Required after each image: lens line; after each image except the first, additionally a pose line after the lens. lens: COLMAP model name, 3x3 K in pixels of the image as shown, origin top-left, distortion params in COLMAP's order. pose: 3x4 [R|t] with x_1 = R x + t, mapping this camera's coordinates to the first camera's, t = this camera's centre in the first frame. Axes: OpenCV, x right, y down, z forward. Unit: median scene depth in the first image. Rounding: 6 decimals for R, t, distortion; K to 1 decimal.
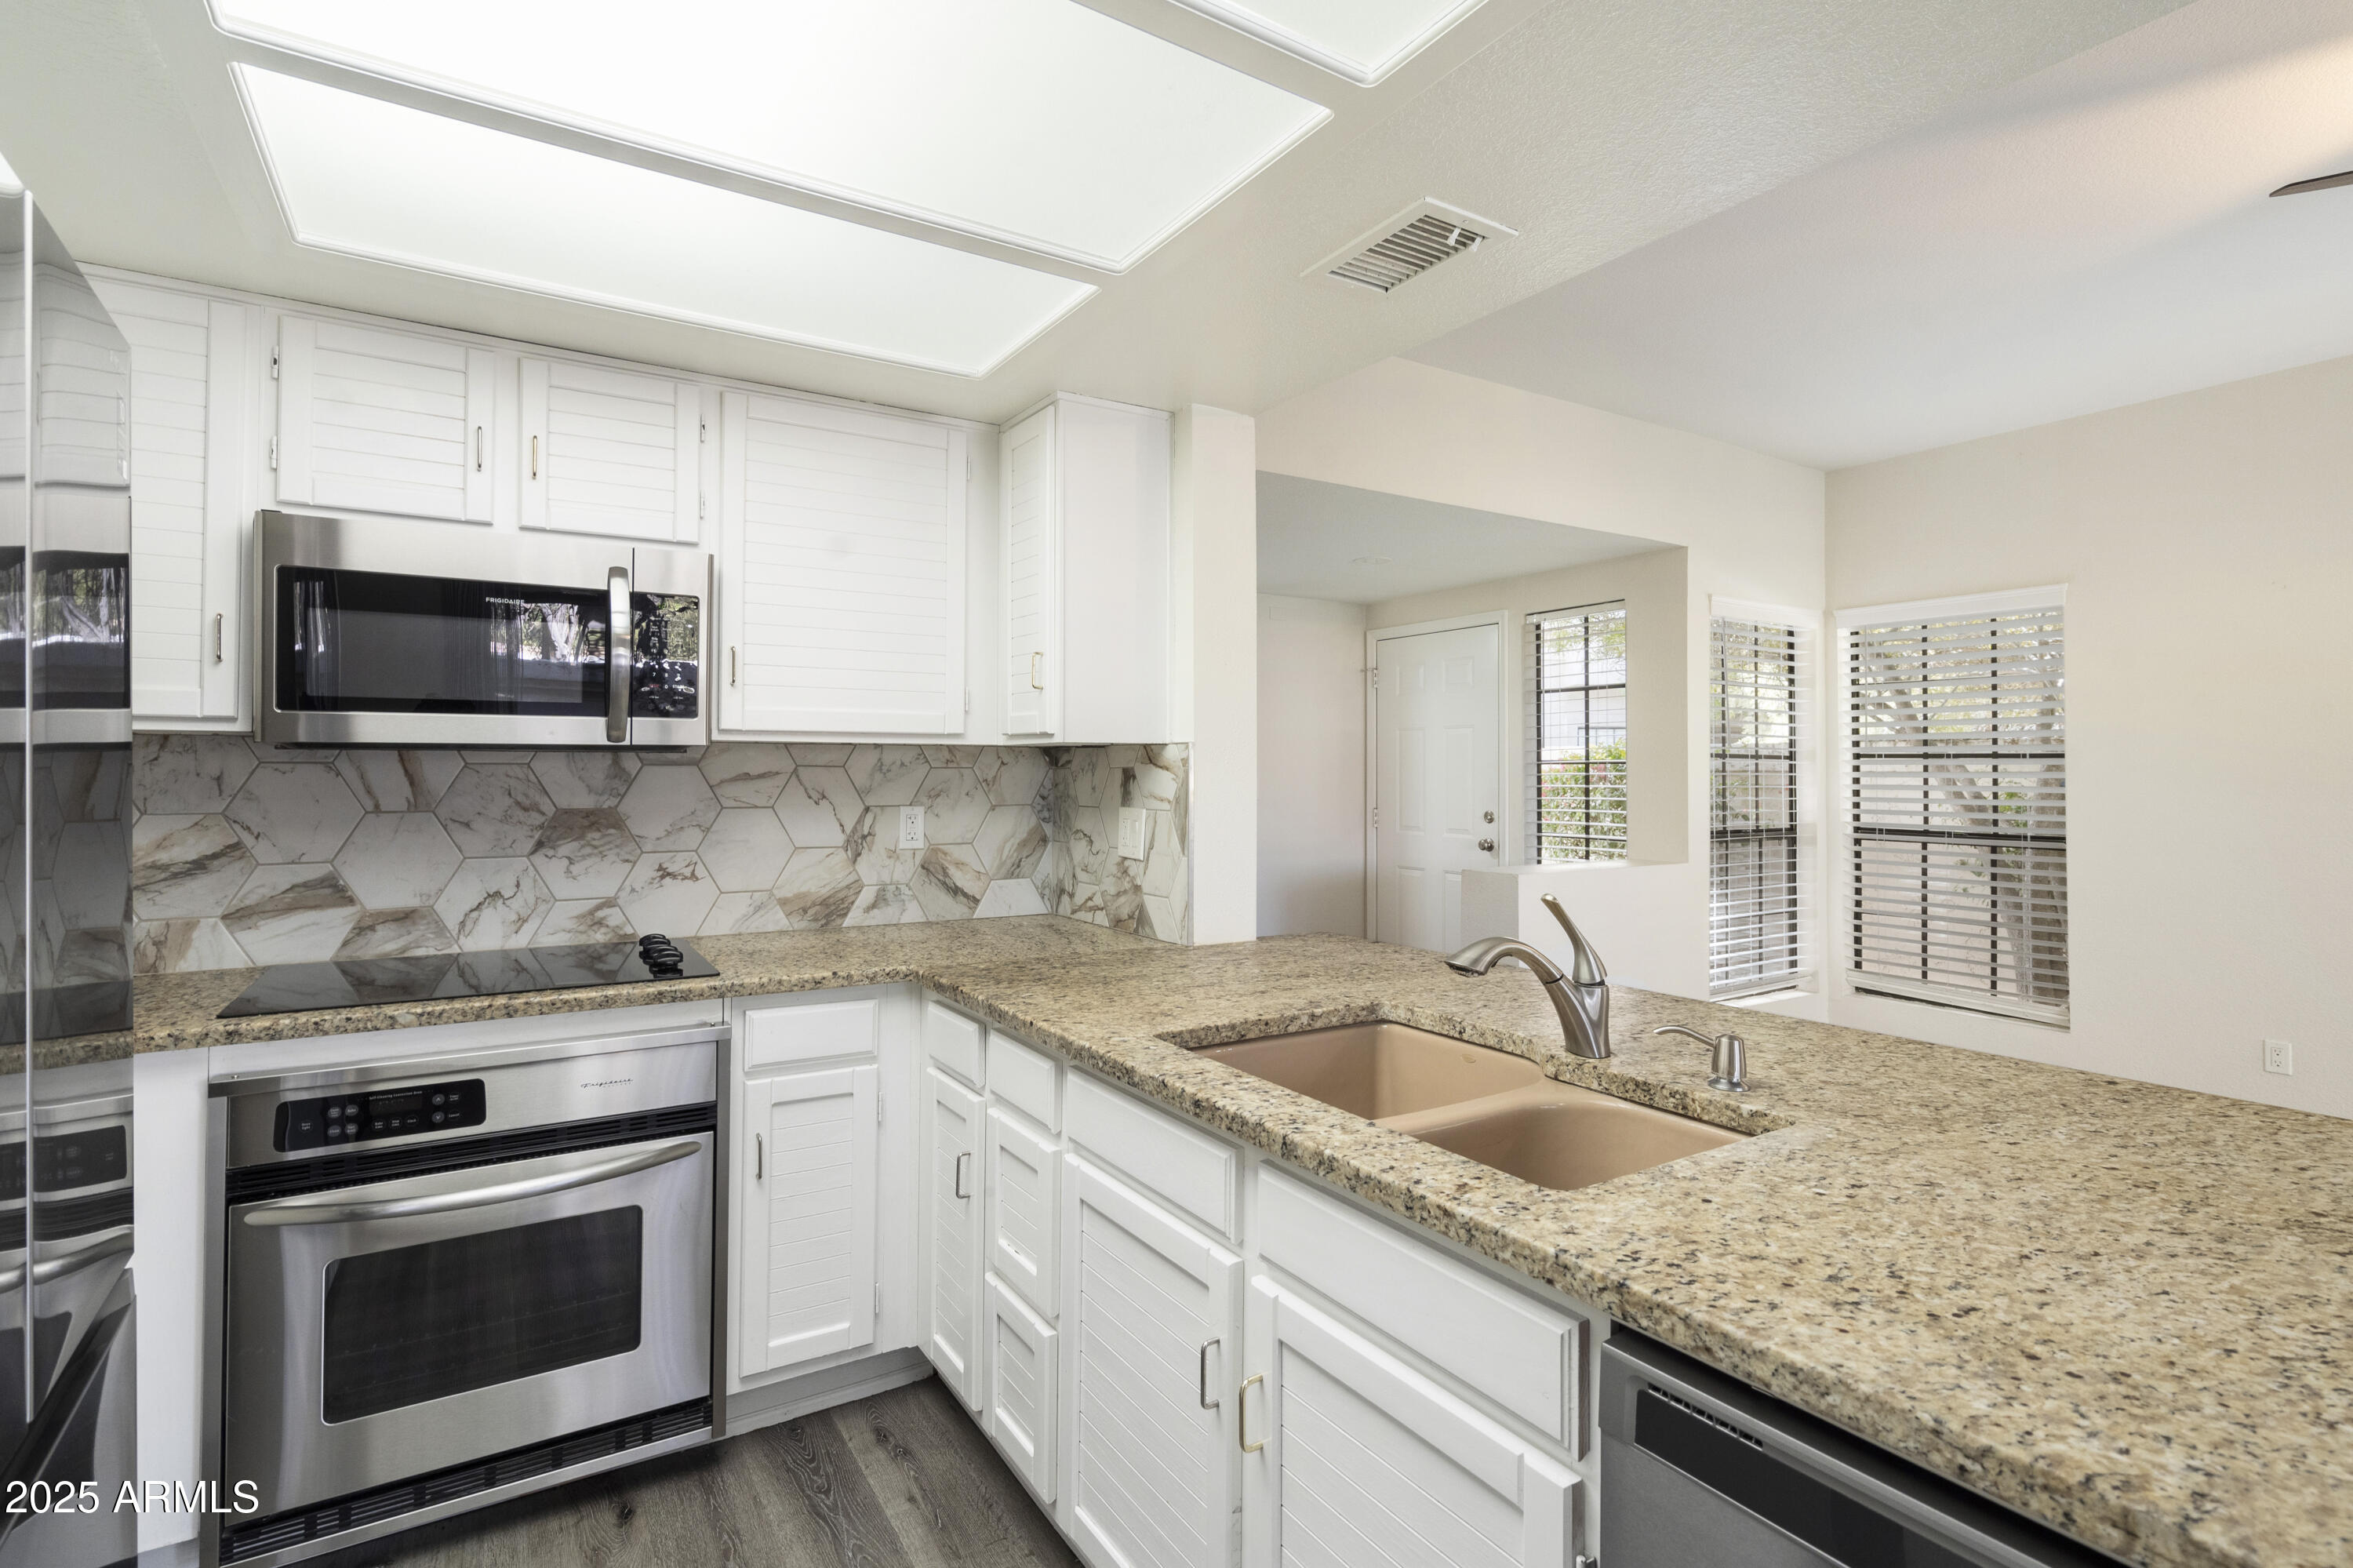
lens RADIAL K [[1126.8, 0, 1139.7], [0, 1126.8, 751.5], [0, 0, 1]] dist [-0.005882, 0.003902]
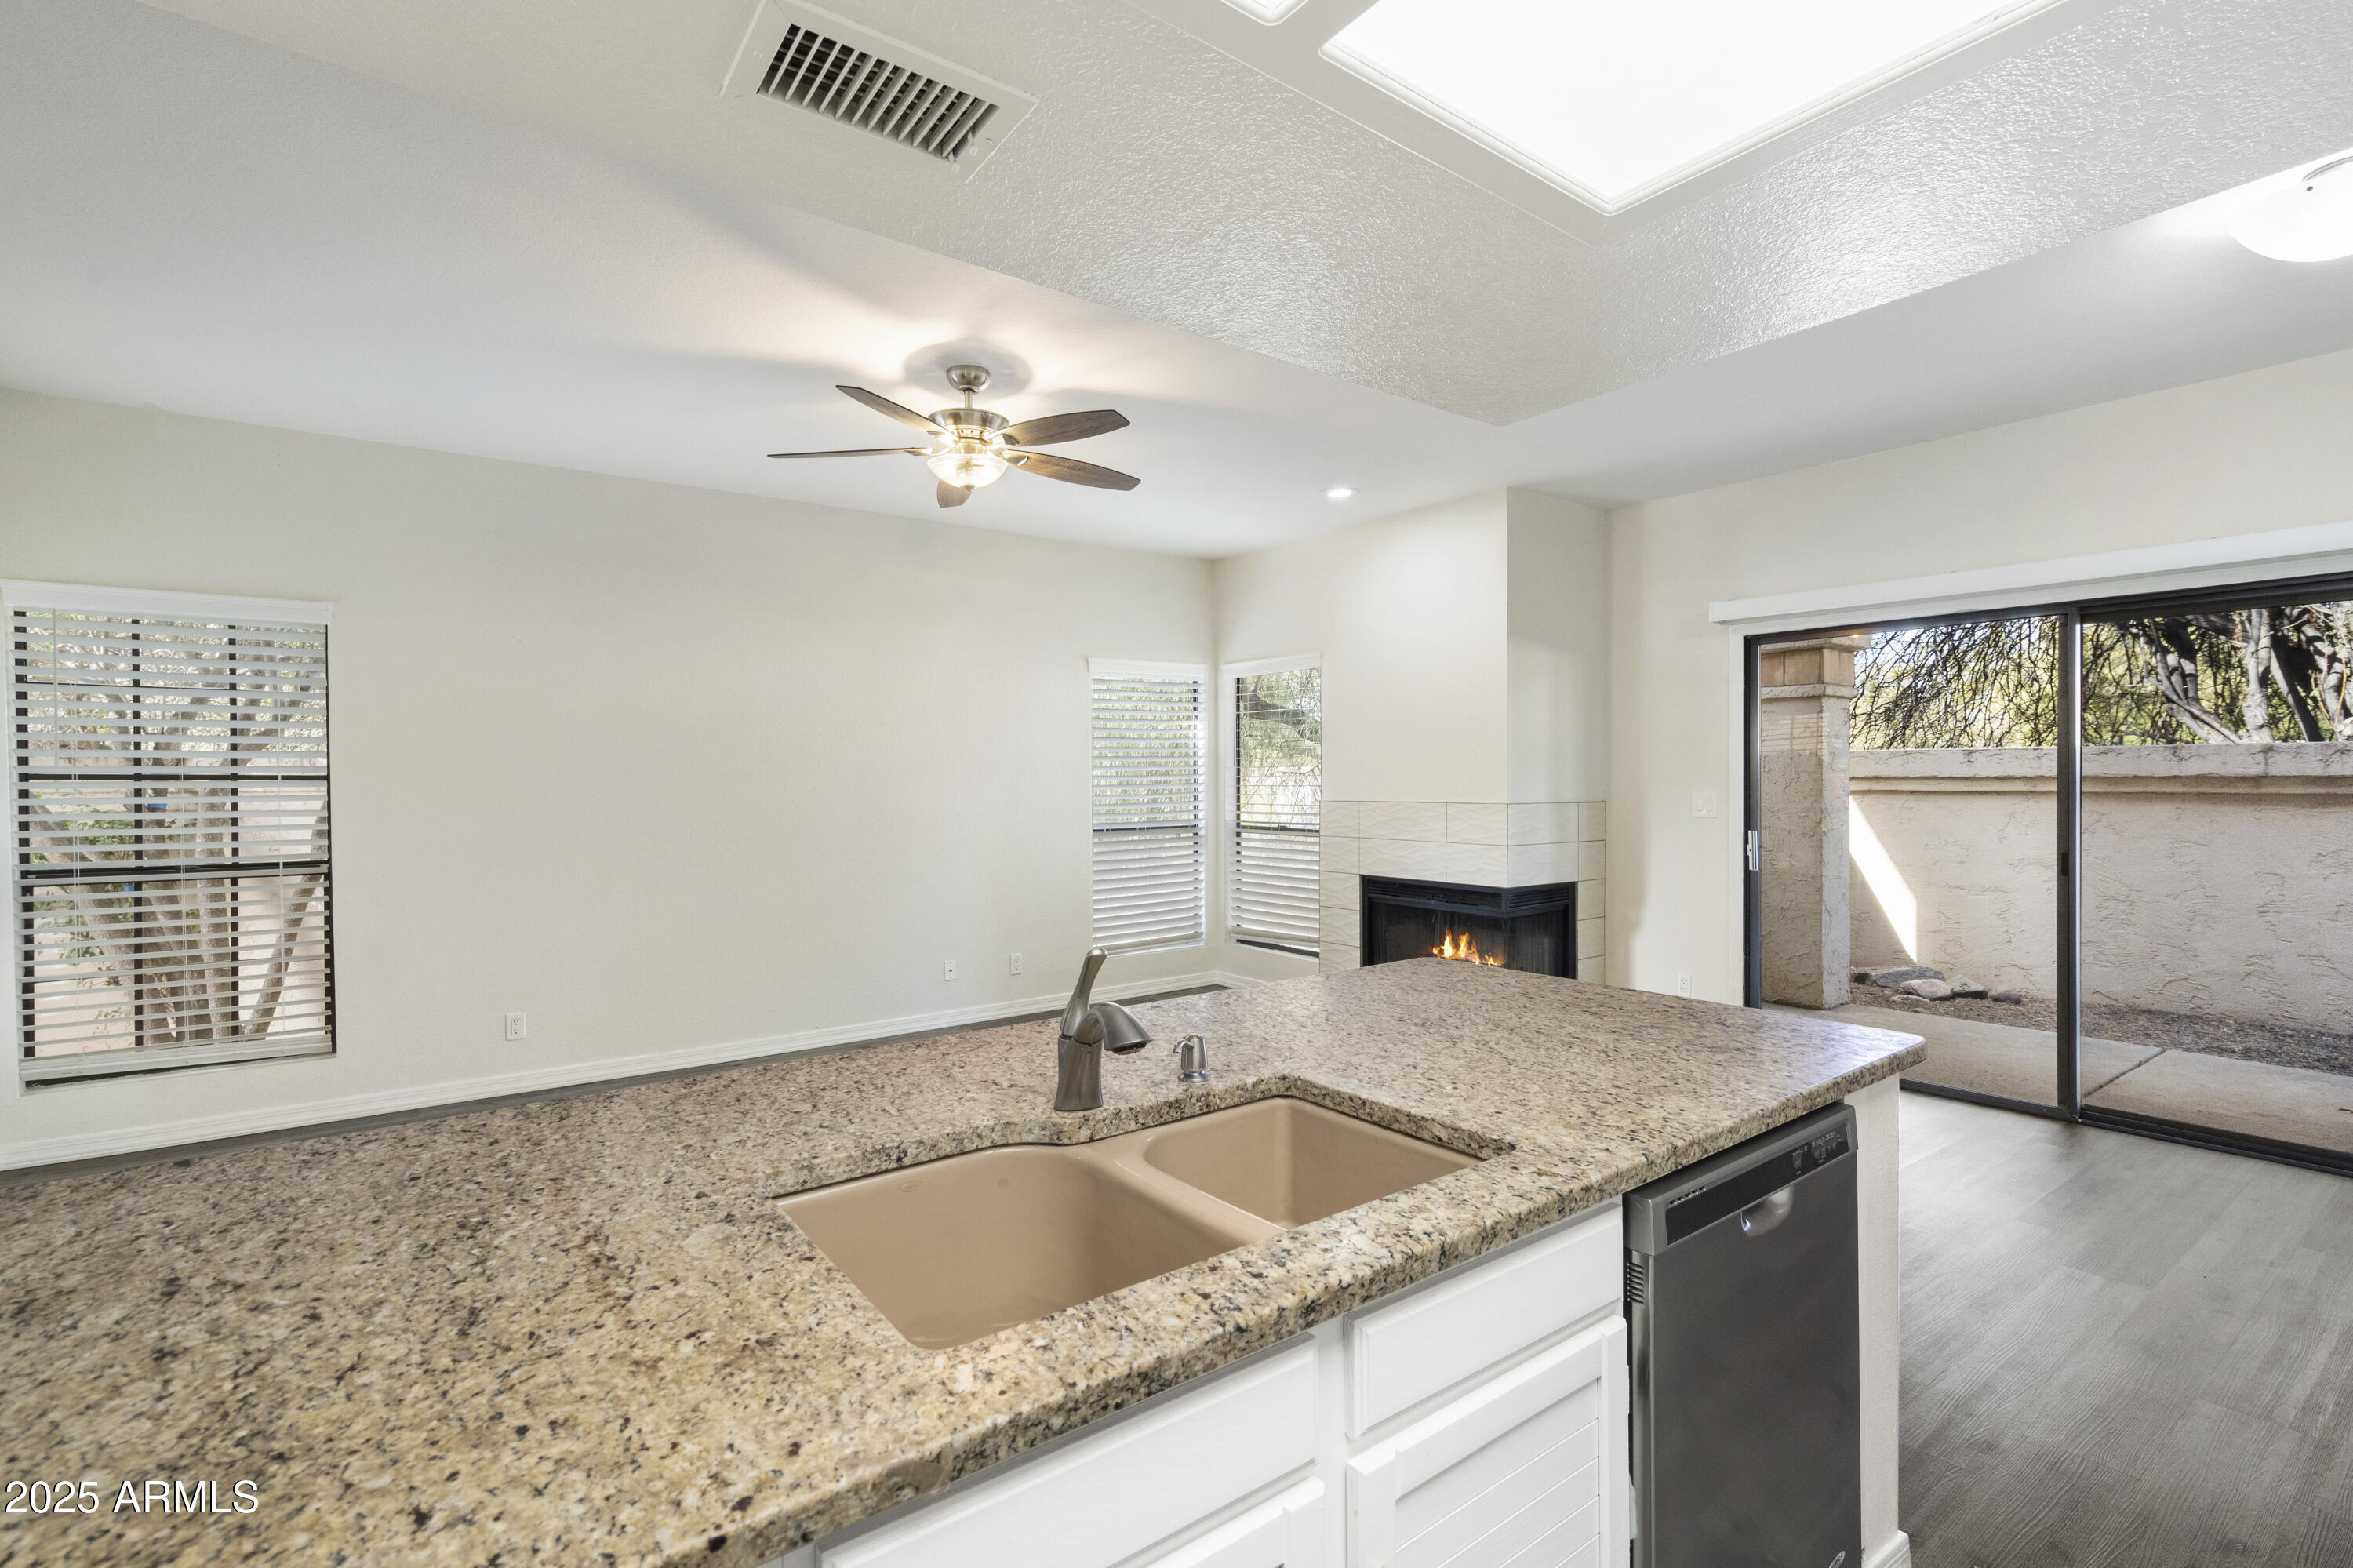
lens RADIAL K [[1064.1, 0, 1200.0], [0, 1064.1, 775.7], [0, 0, 1]] dist [-0.008473, 0.000189]
pose [[-0.108753, 0.001148, 0.994068, -0.368531], [-0.011675, 0.999929, -0.002432, -0.010574], [-0.994000, -0.011870, -0.108732, 0.702496]]
